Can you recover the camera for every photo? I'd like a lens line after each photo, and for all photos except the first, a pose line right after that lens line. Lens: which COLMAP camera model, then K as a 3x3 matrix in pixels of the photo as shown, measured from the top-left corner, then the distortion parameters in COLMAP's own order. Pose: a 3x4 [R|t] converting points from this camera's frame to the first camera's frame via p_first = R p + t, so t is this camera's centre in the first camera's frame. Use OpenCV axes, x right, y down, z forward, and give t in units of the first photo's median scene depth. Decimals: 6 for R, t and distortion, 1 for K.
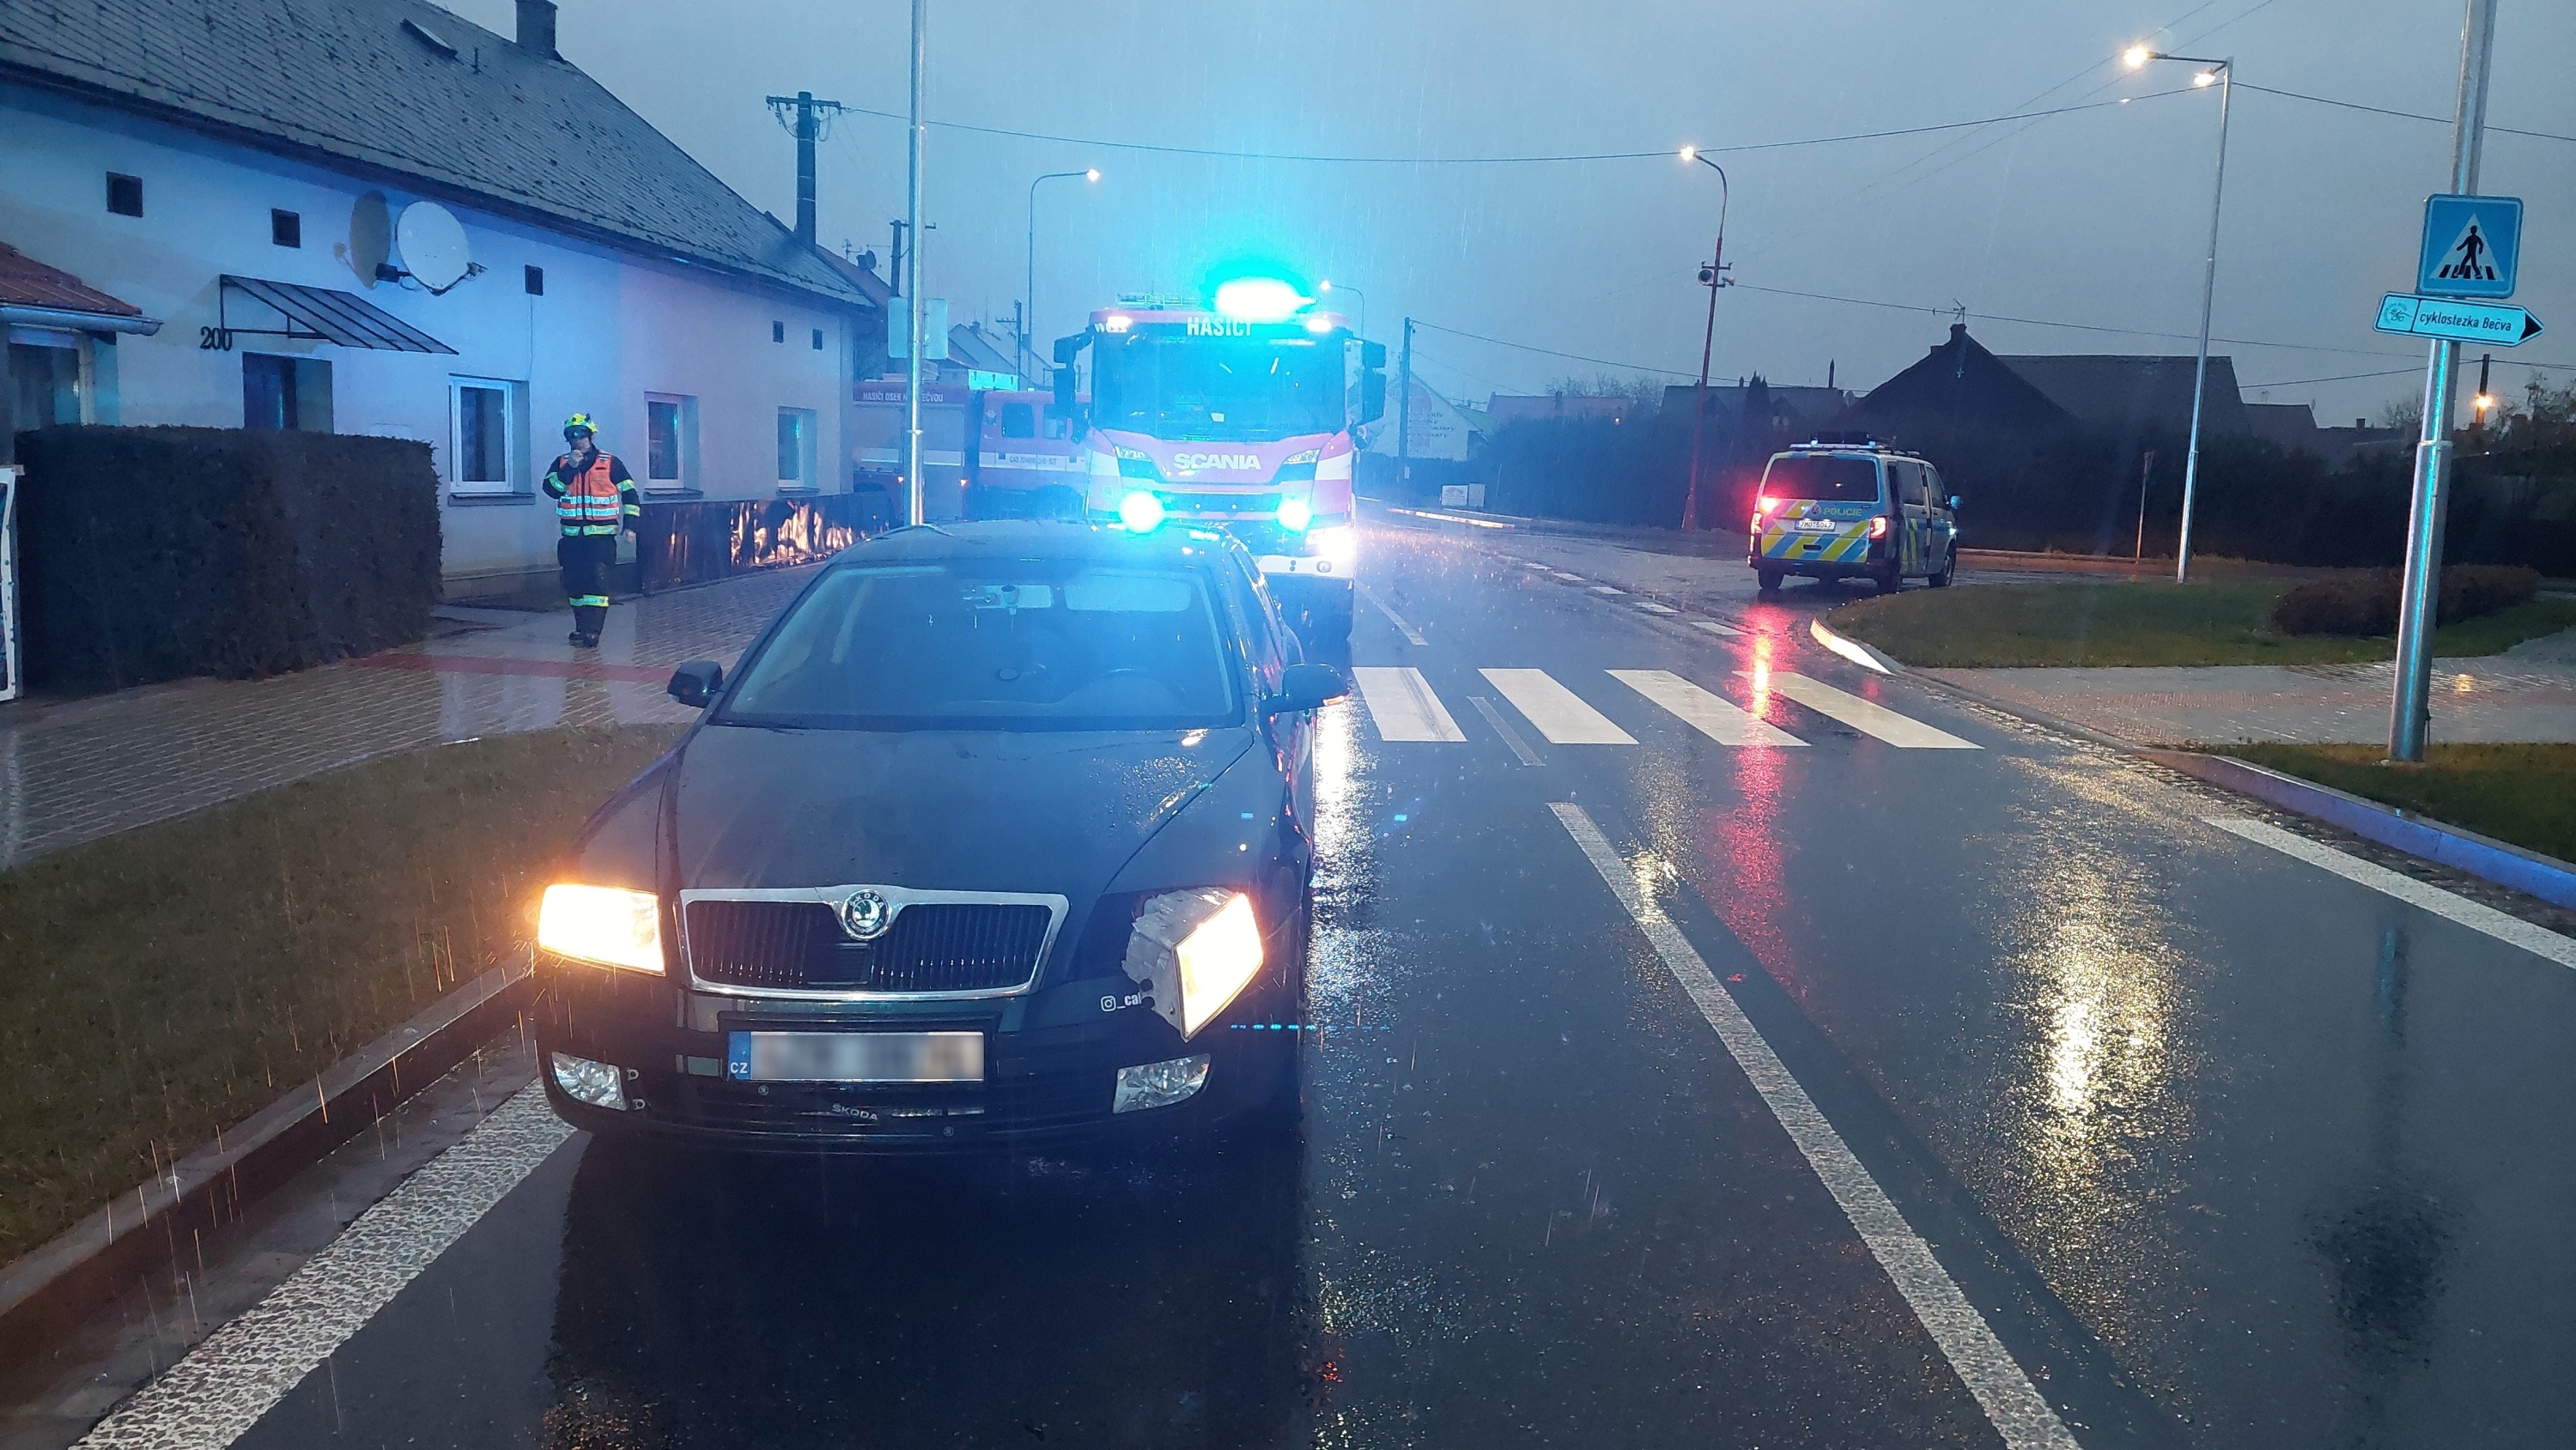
lens RADIAL K [[1797.5, 0, 1288.0], [0, 1797.5, 725.0], [0, 0, 1]] dist [0.097037, -0.130115]
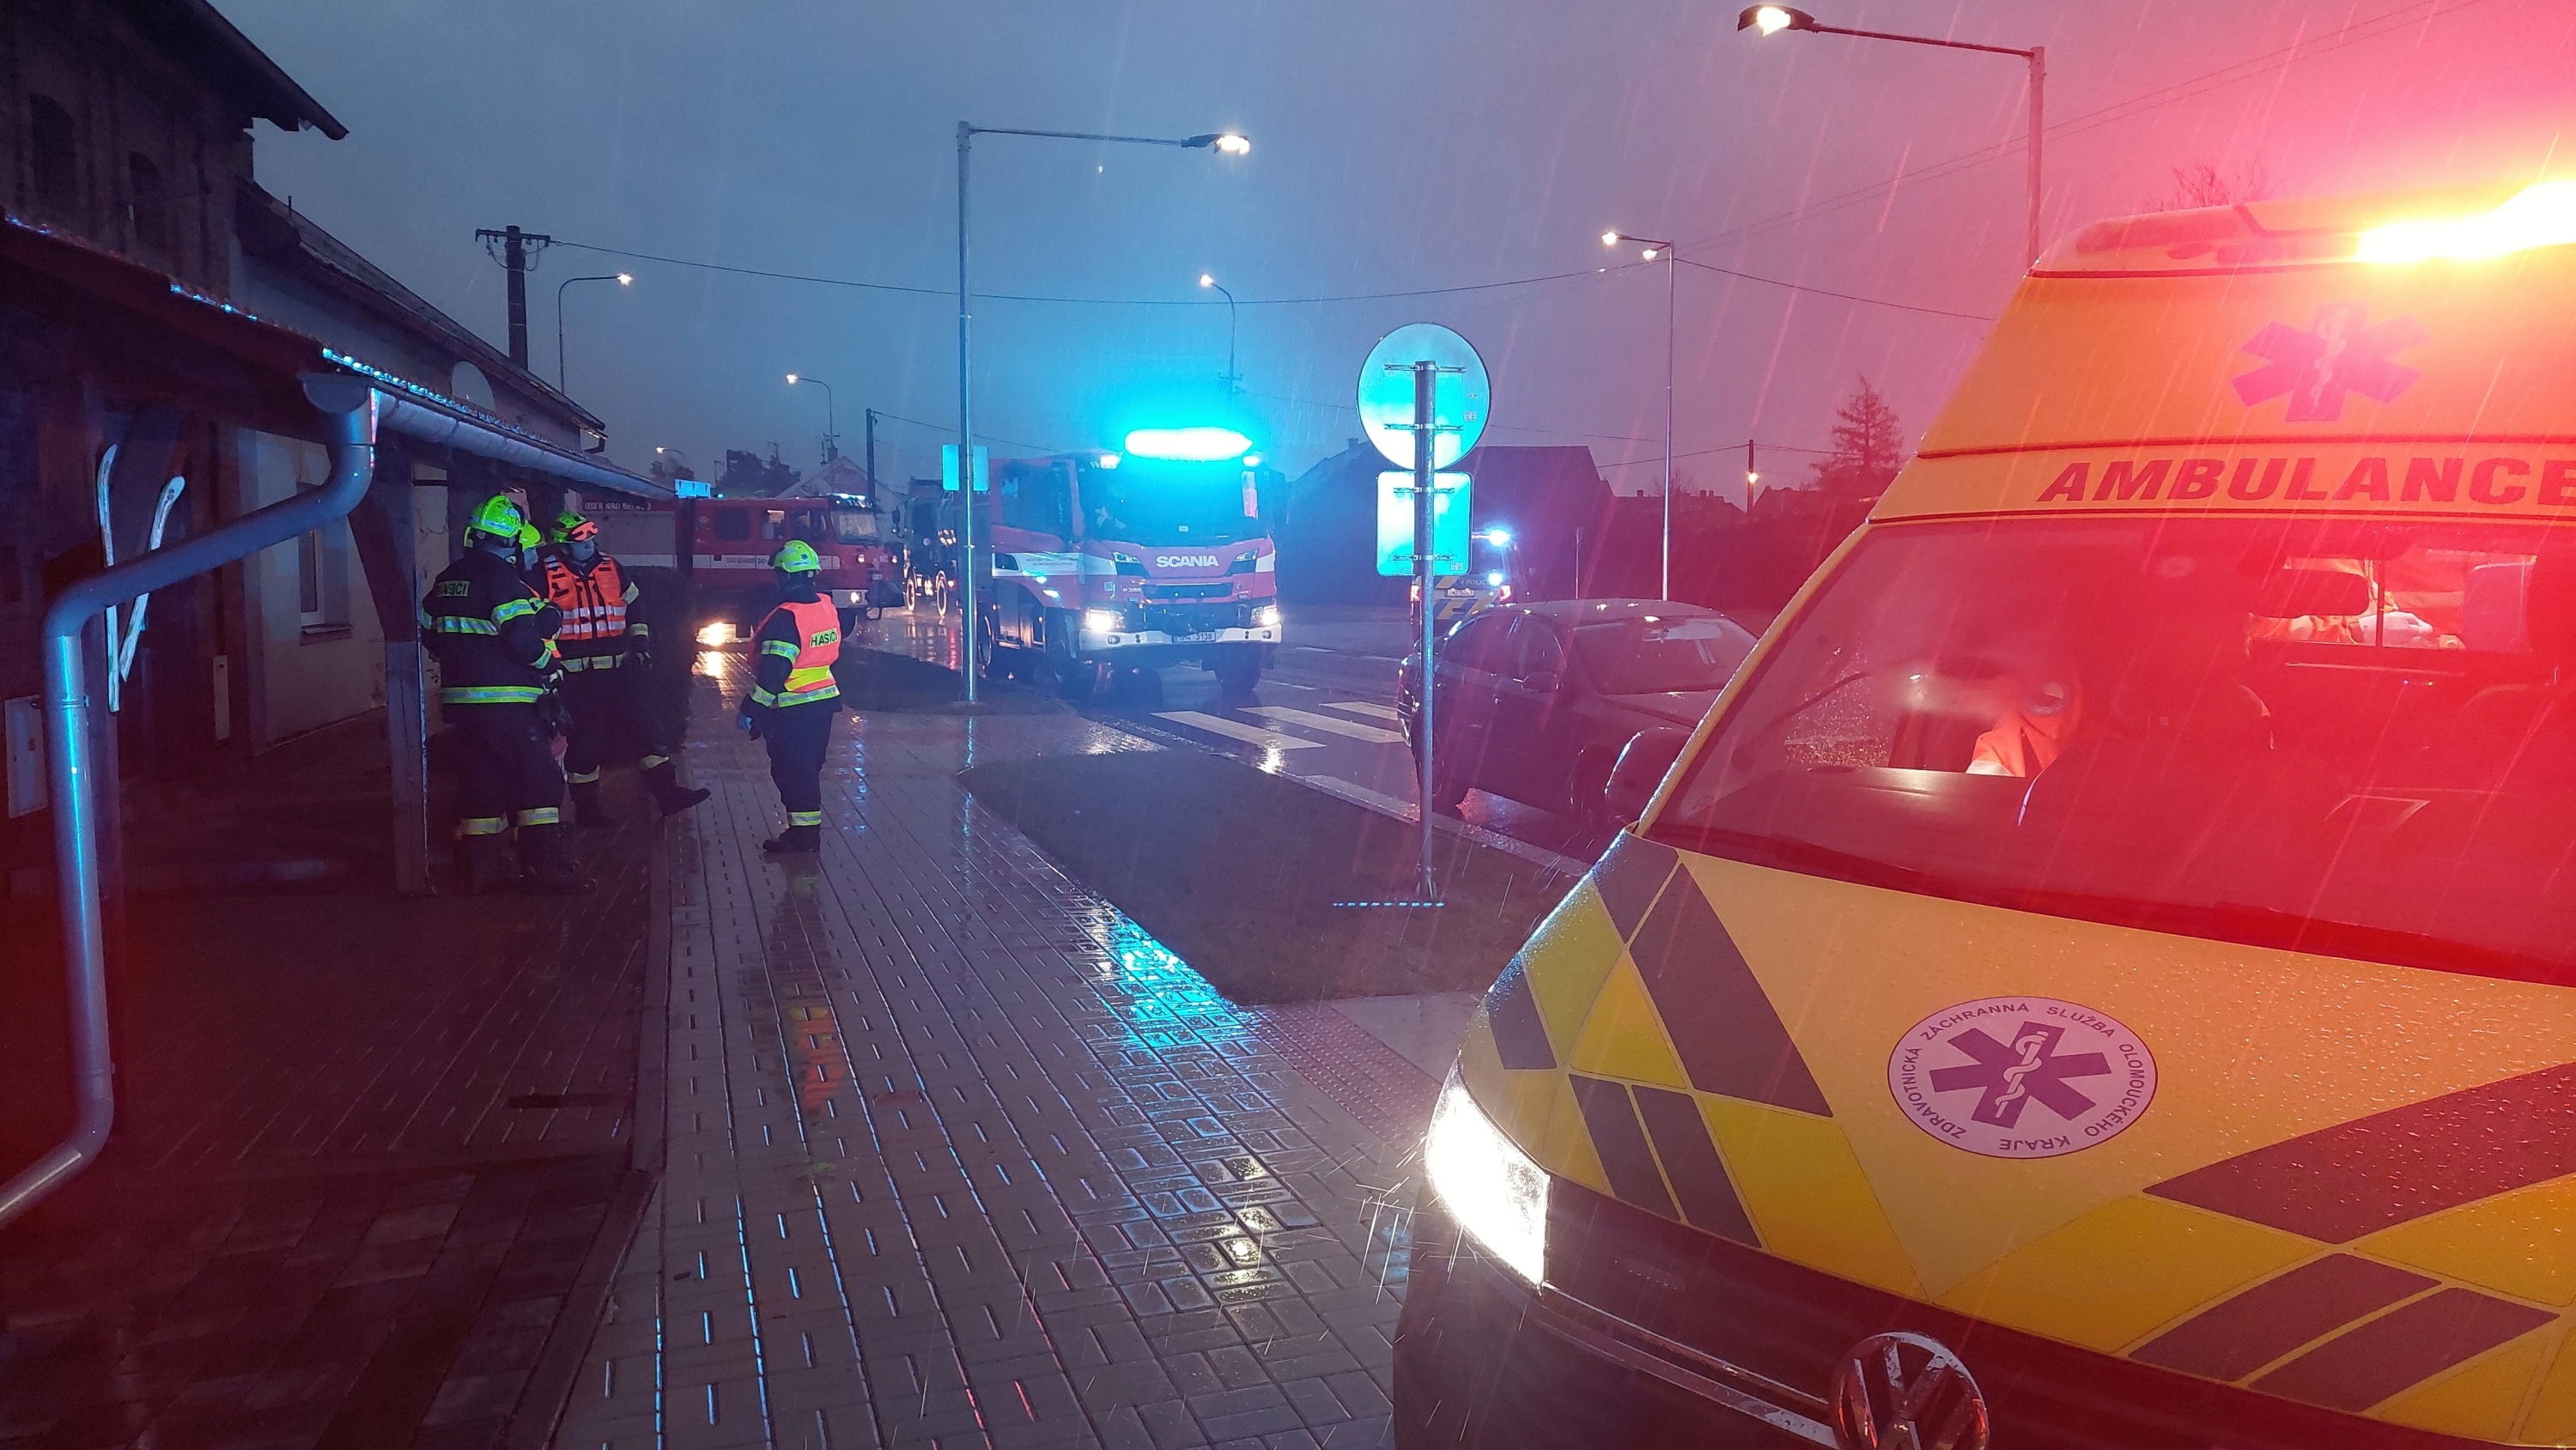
lens RADIAL K [[1797.5, 0, 1288.0], [0, 1797.5, 725.0], [0, 0, 1]] dist [0.097037, -0.130115]
pose [[0.937790, -0.063633, 0.341323, -0.223401], [0.077858, 0.996568, -0.028126, 0.009704], [-0.338362, 0.052951, 0.939525, -0.144588]]
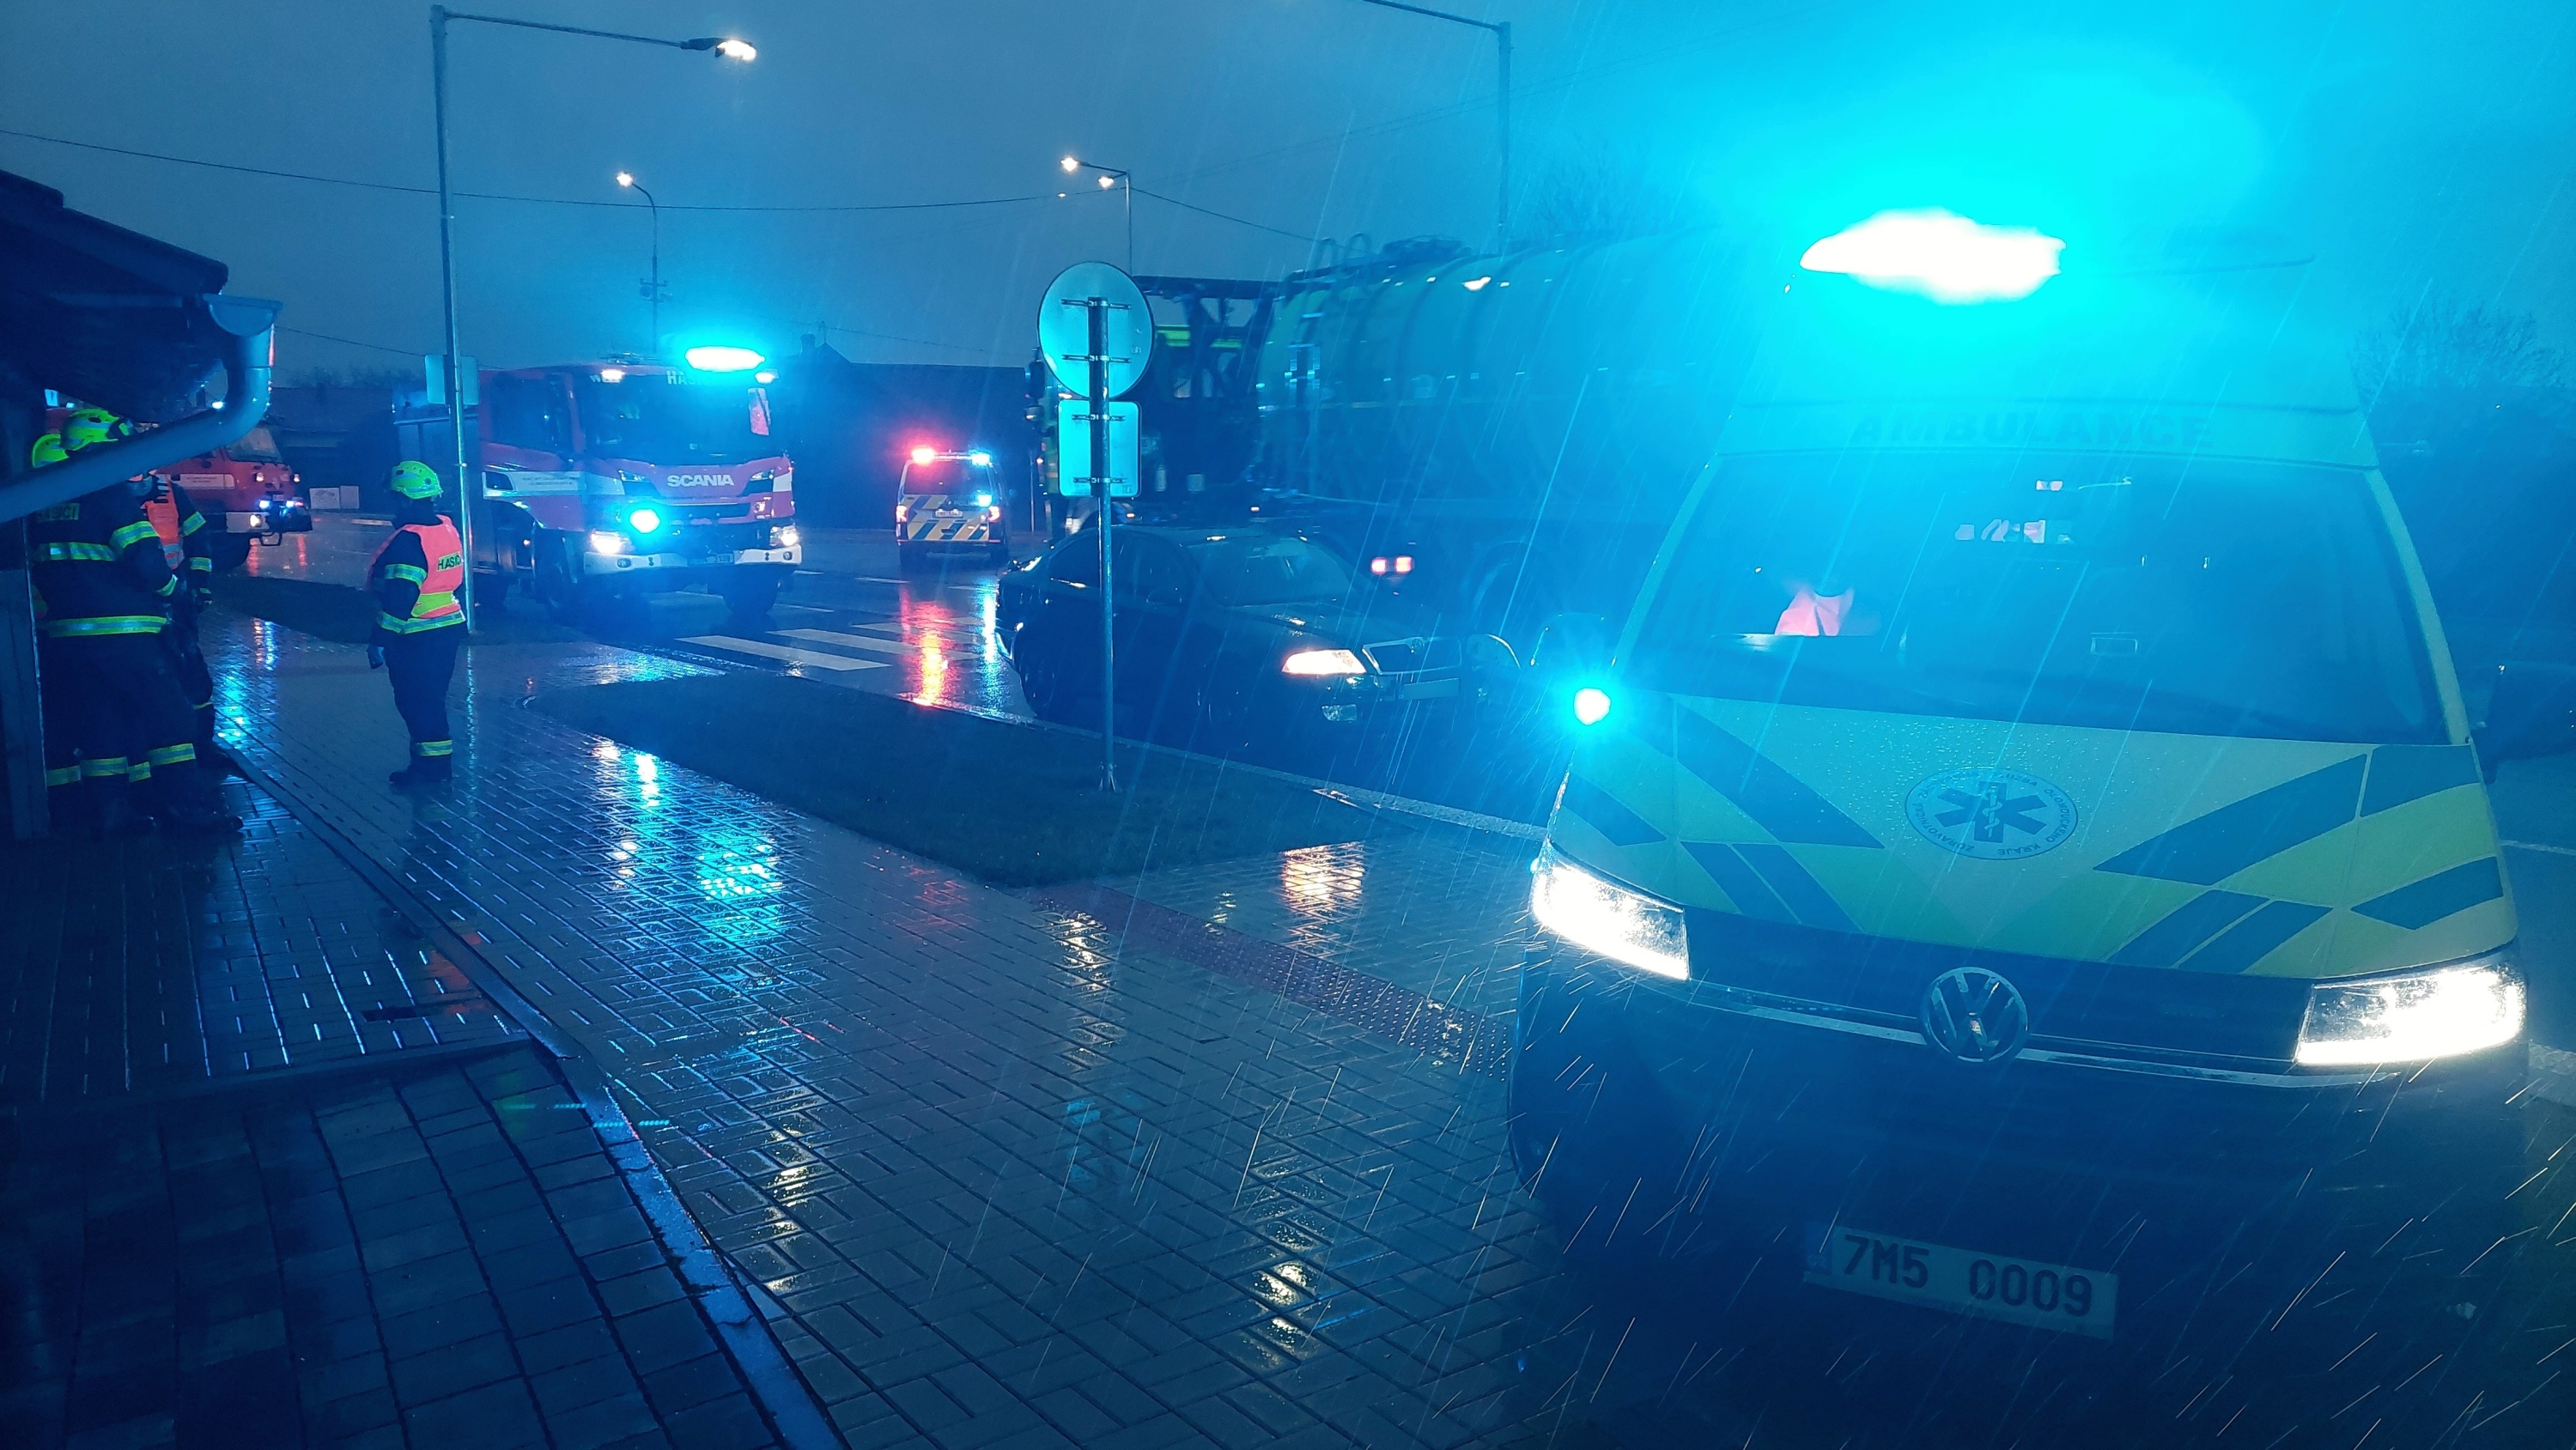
lens RADIAL K [[1797.7, 0, 1272.8], [0, 1797.7, 724.8], [0, 0, 1]] dist [0.088383, -0.131018]
pose [[0.787407, -0.113802, 0.605838, -0.271494], [0.109704, 0.992992, 0.043944, 0.008540], [-0.606594, 0.031861, 0.794373, -0.148407]]
